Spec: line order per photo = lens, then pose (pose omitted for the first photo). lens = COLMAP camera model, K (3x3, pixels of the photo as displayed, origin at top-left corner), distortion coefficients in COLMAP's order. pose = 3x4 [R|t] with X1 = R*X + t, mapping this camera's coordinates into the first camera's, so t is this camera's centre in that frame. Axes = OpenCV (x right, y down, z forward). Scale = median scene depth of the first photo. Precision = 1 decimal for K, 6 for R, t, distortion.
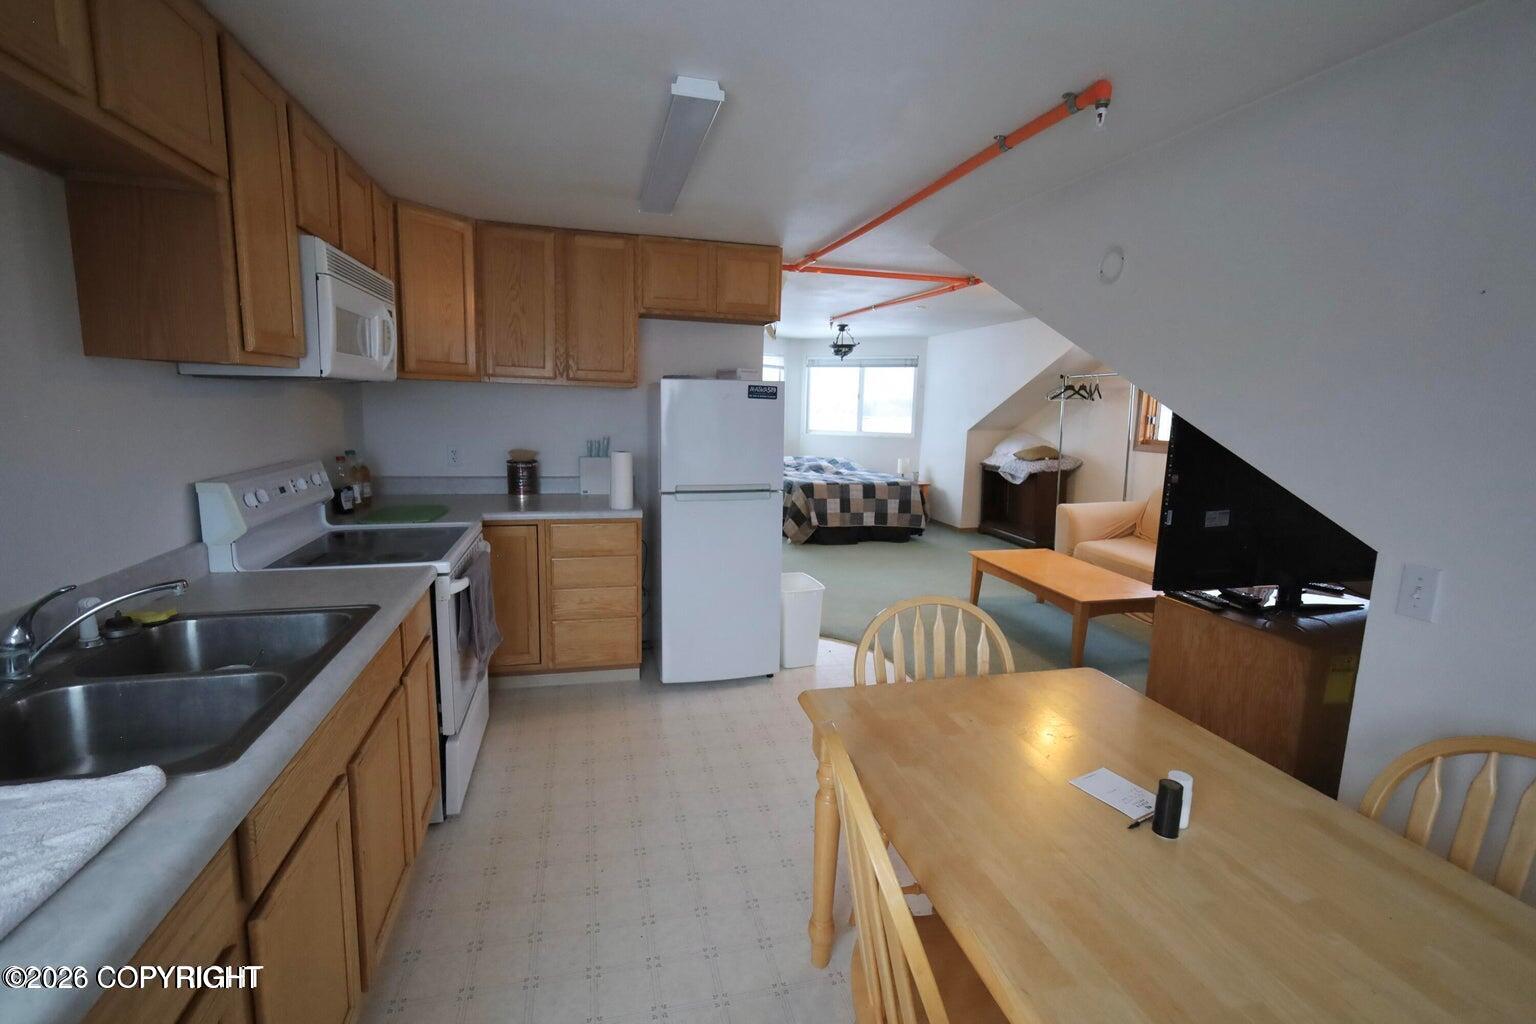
lens RADIAL K [[704.9, 0, 771.1], [0, 704.9, 506.2], [0, 0, 1]] dist [0.001542, 0.000621]
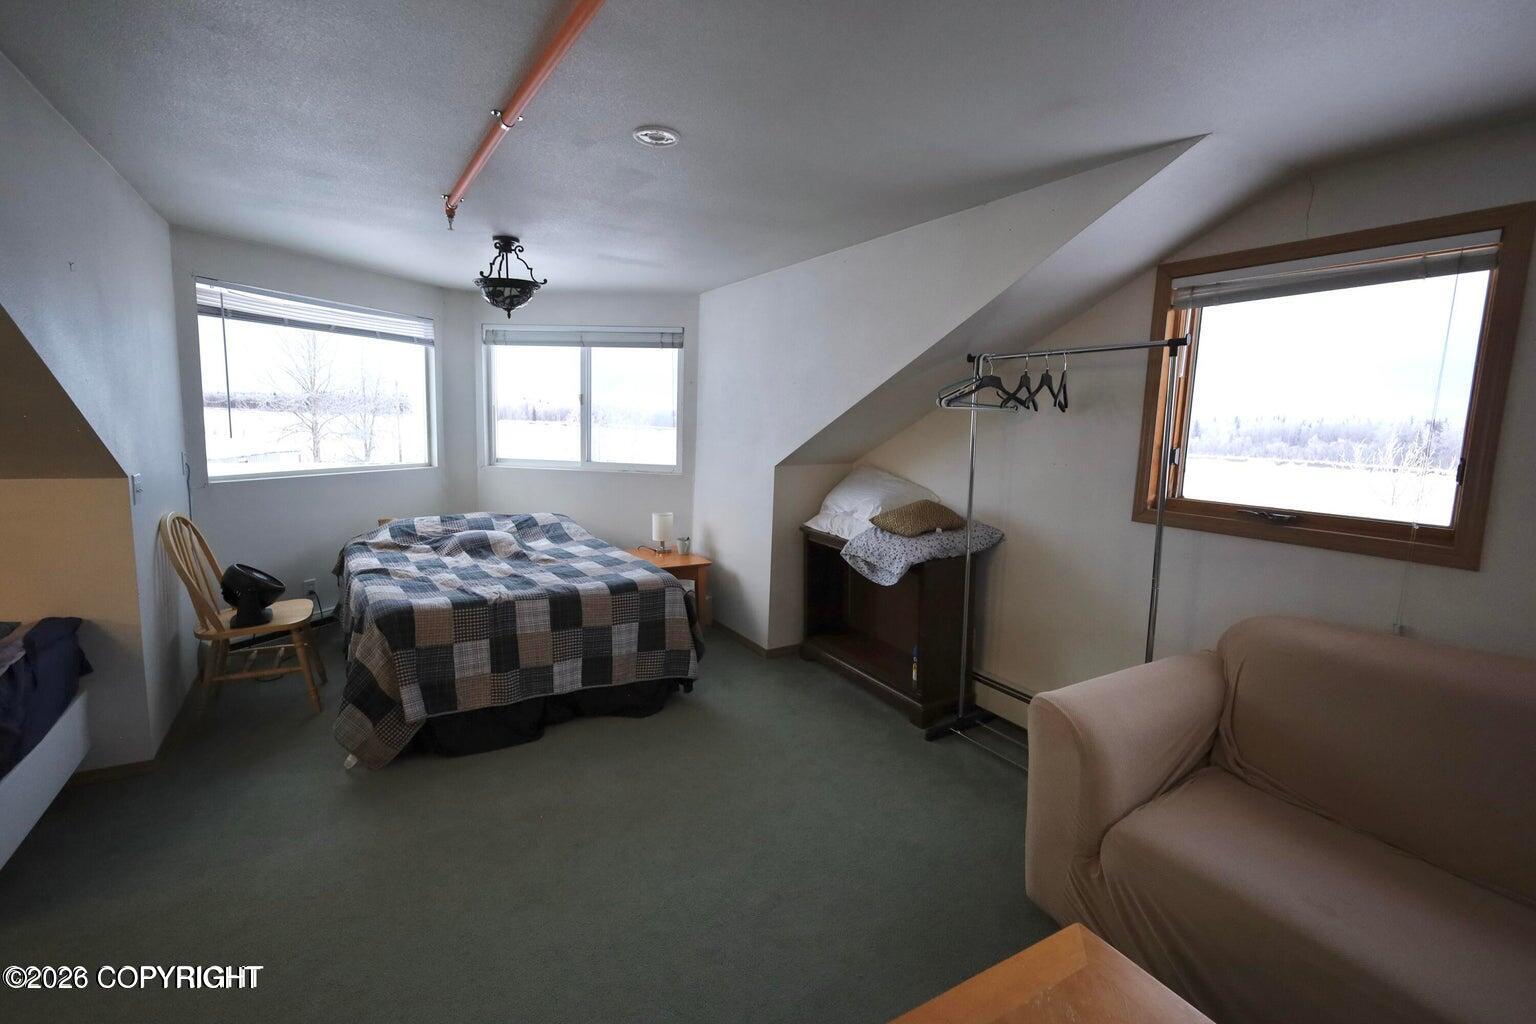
lens RADIAL K [[704.9, 0, 768.5], [0, 704.9, 505.3], [0, 0, 1]] dist [0.001542, 0.000621]
pose [[0.961210, -0.026314, 0.274561, 0.140370], [0.030047, 0.999504, -0.009399, -0.079041], [-0.274178, 0.017284, 0.961524, 0.540166]]
